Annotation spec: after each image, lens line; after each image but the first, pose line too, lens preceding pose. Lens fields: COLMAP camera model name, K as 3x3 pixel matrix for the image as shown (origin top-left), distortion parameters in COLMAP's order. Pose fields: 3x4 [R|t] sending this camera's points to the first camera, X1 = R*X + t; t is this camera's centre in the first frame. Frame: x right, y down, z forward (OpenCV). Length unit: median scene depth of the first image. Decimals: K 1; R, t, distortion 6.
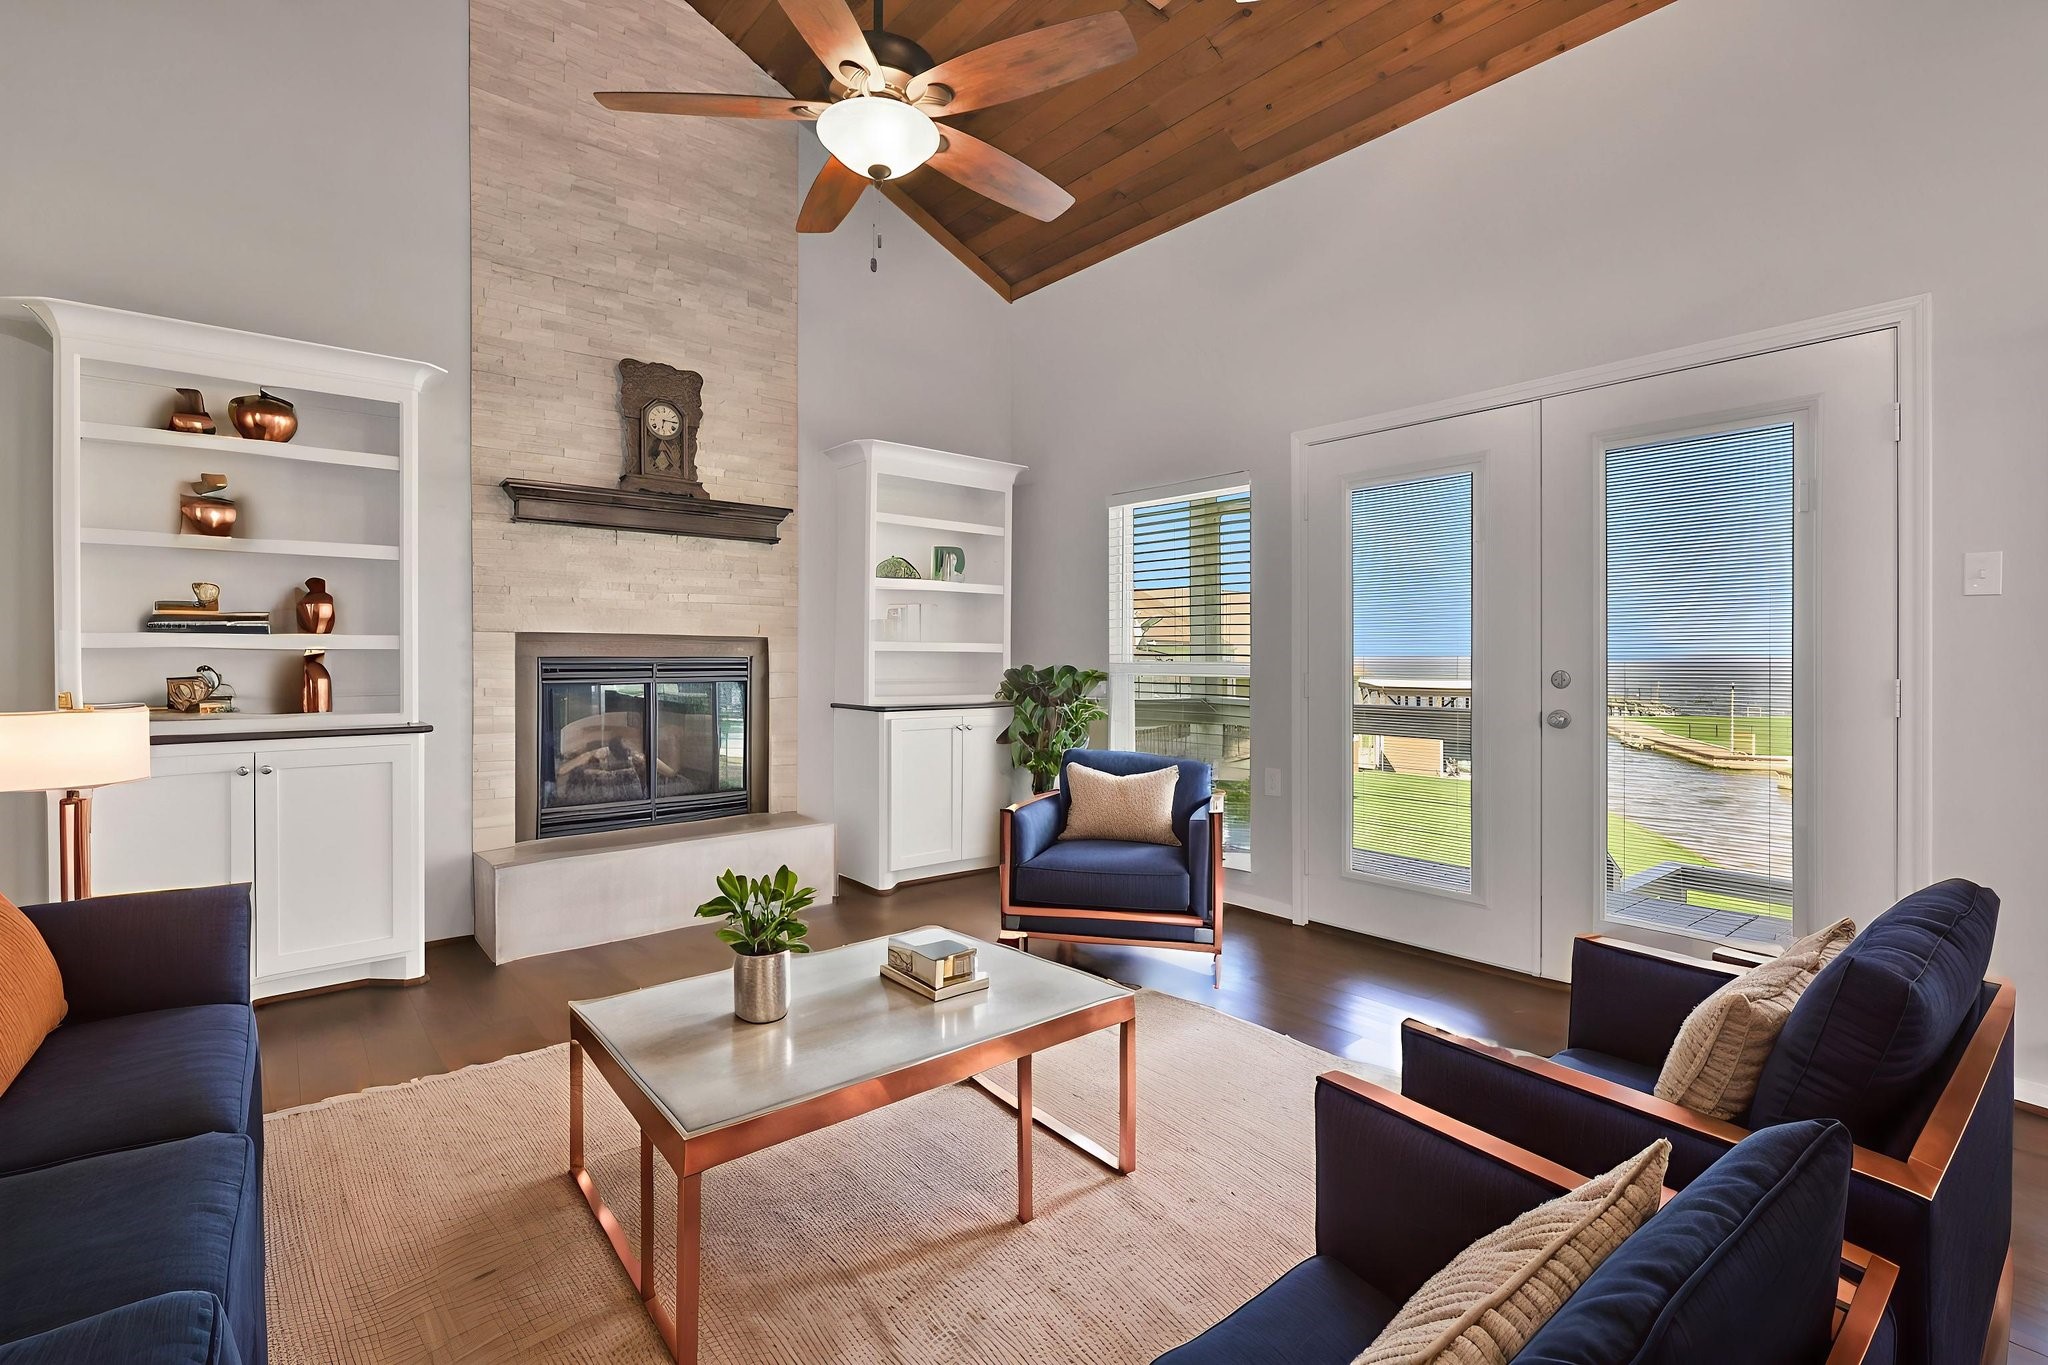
lens RADIAL K [[948.6, 0, 1030.3], [0, 948.6, 662.1], [0, 0, 1]] dist [-0.009098, 0.001277]
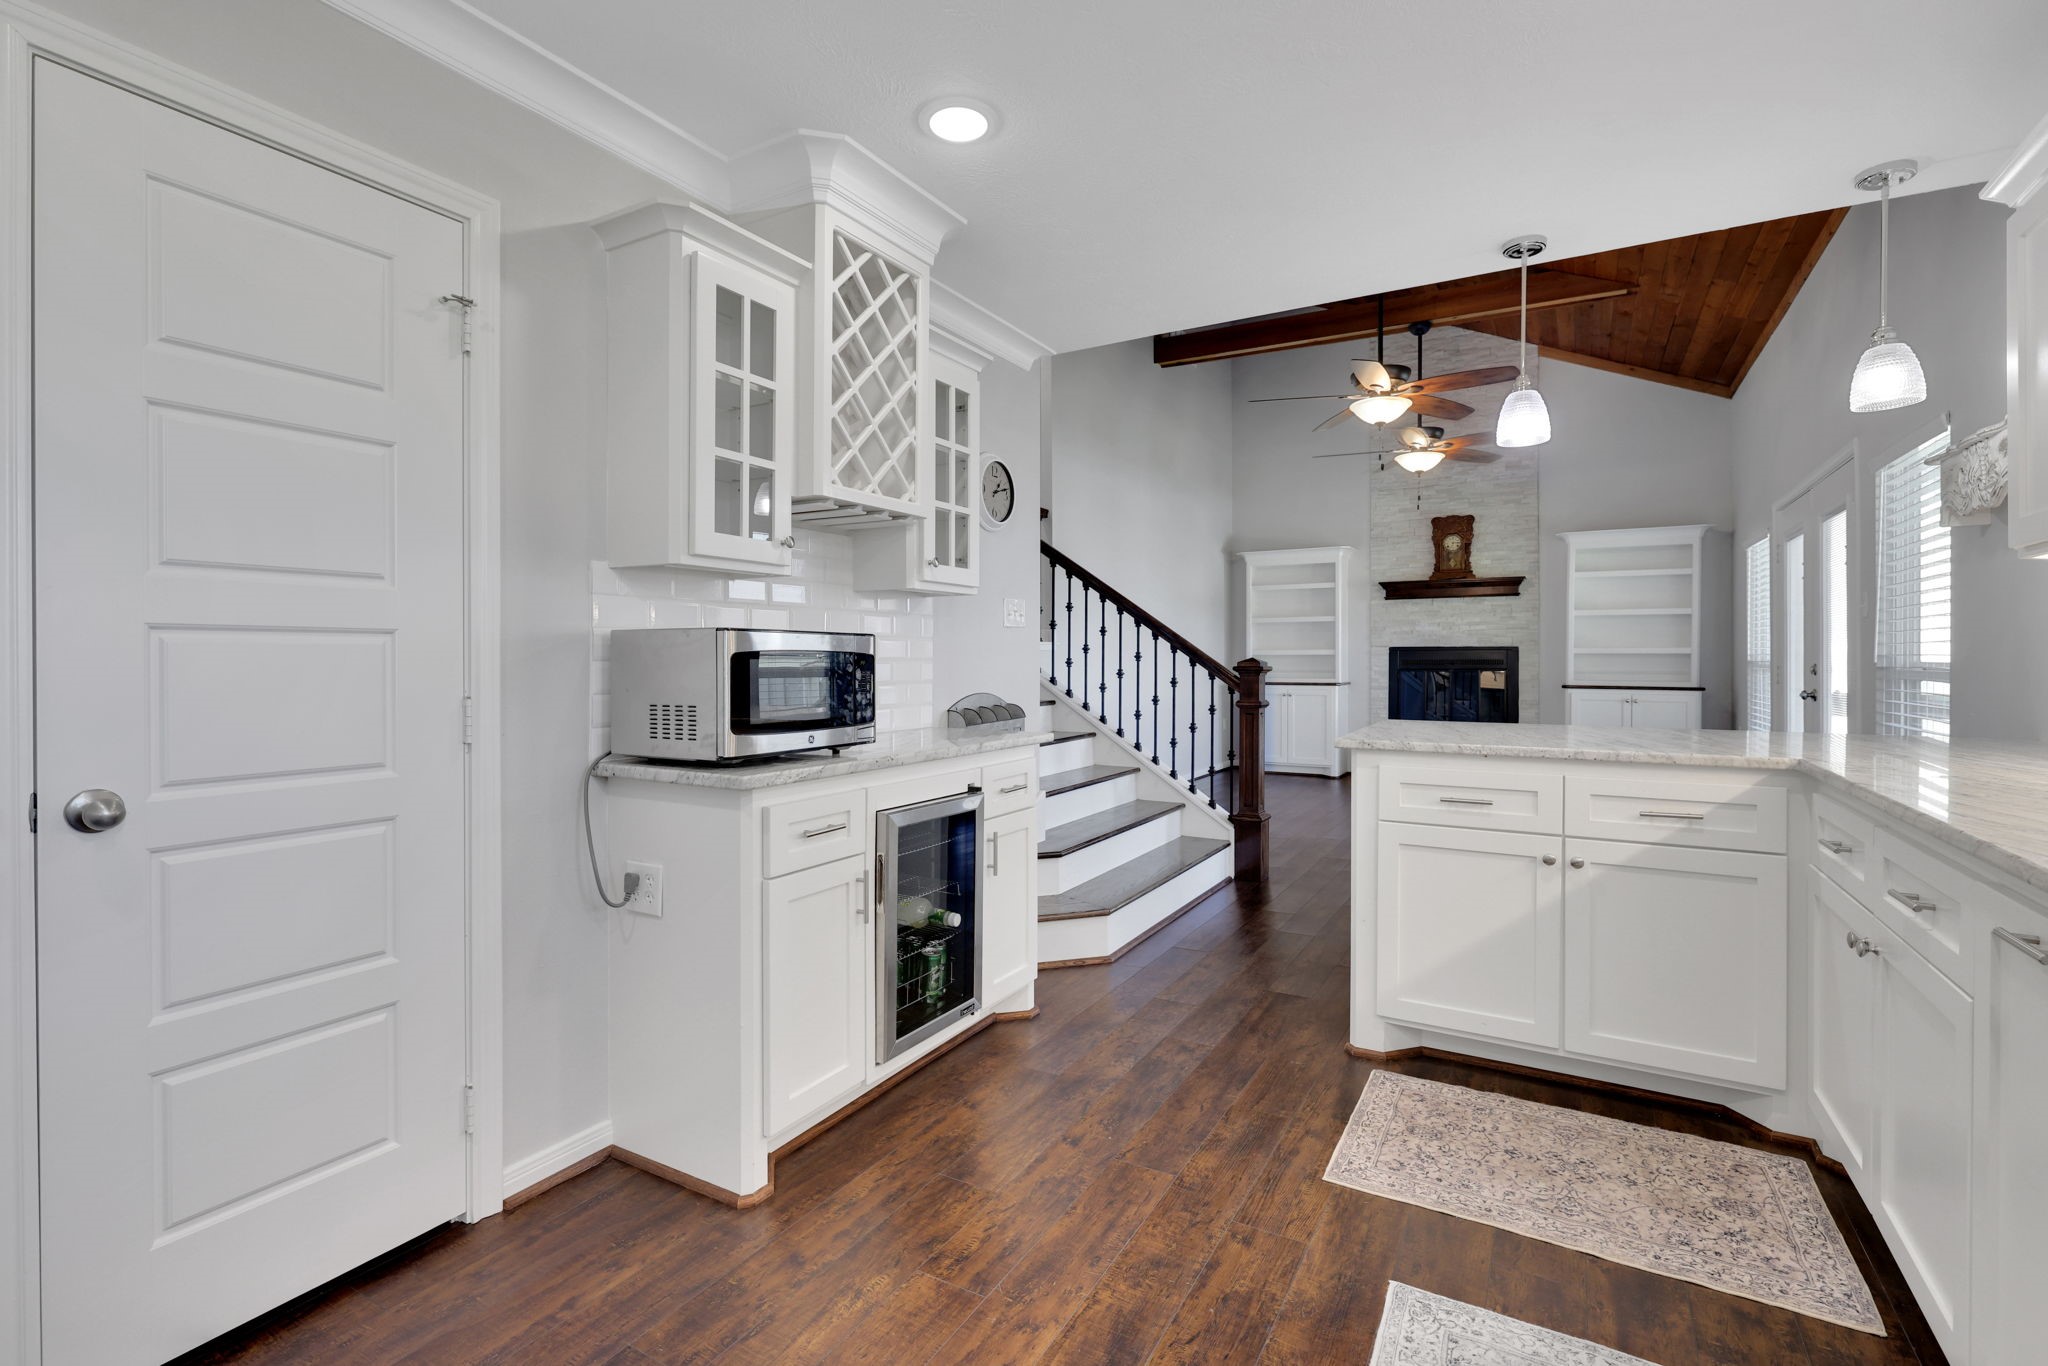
lens RADIAL K [[948.6, 0, 1027.4], [0, 948.6, 668.5], [0, 0, 1]] dist [-0.009098, 0.001277]
pose [[0.347255, 0.006001, -0.937752, 1.223873], [-0.004298, 0.999979, 0.004808, 0.013681], [0.937761, 0.002360, 0.347273, -0.587832]]
